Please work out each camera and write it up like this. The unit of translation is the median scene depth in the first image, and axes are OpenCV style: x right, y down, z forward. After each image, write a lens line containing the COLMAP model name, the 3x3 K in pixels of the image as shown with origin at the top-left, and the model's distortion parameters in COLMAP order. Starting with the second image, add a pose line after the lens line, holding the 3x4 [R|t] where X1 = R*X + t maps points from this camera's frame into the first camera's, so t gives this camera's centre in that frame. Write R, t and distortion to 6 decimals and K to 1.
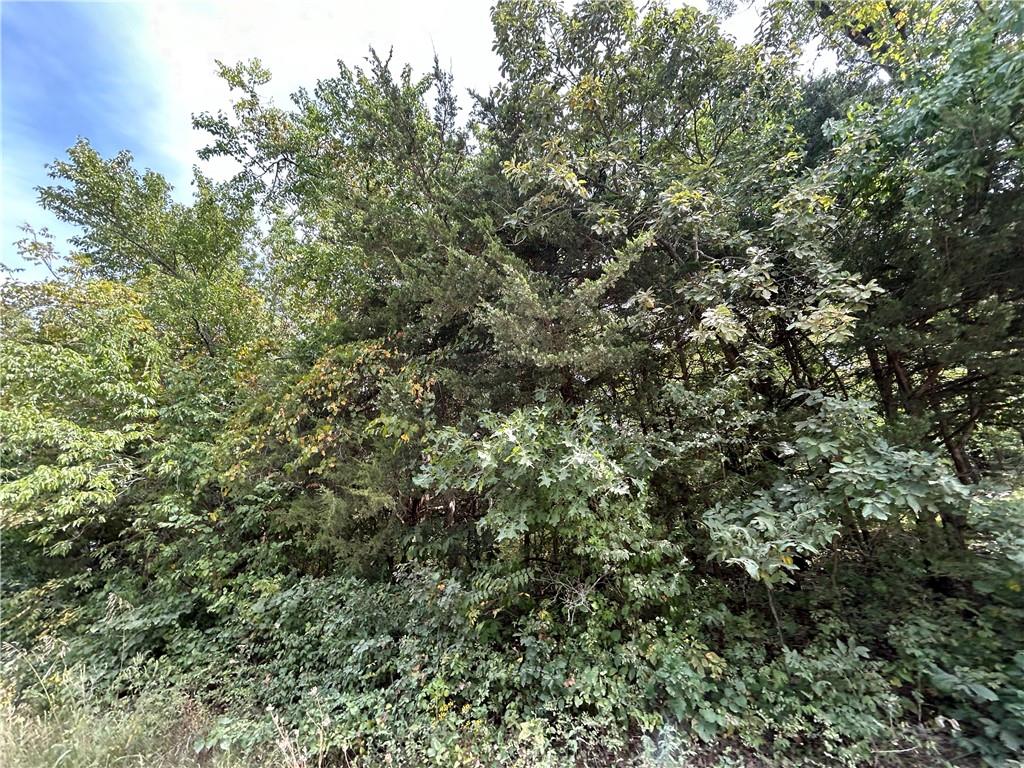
lens RADIAL K [[408.6, 0, 512.9], [0, 408.6, 382.2], [0, 0, 1]] dist [-0.008324, 0.000965]
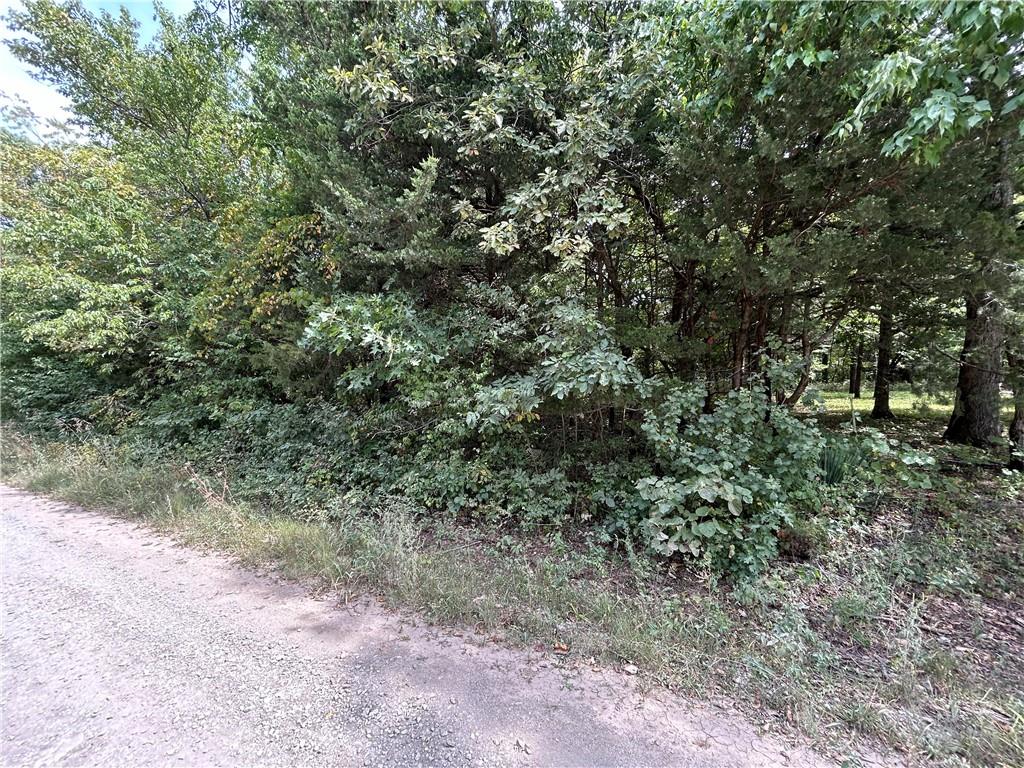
lens RADIAL K [[408.6, 0, 511.2], [0, 408.6, 387.7], [0, 0, 1]] dist [-0.008324, 0.000965]
pose [[0.991404, 0.089564, -0.095371, 0.395935], [-0.051452, 0.937119, 0.345196, -0.081166], [0.120291, -0.337322, 0.933672, -0.160069]]
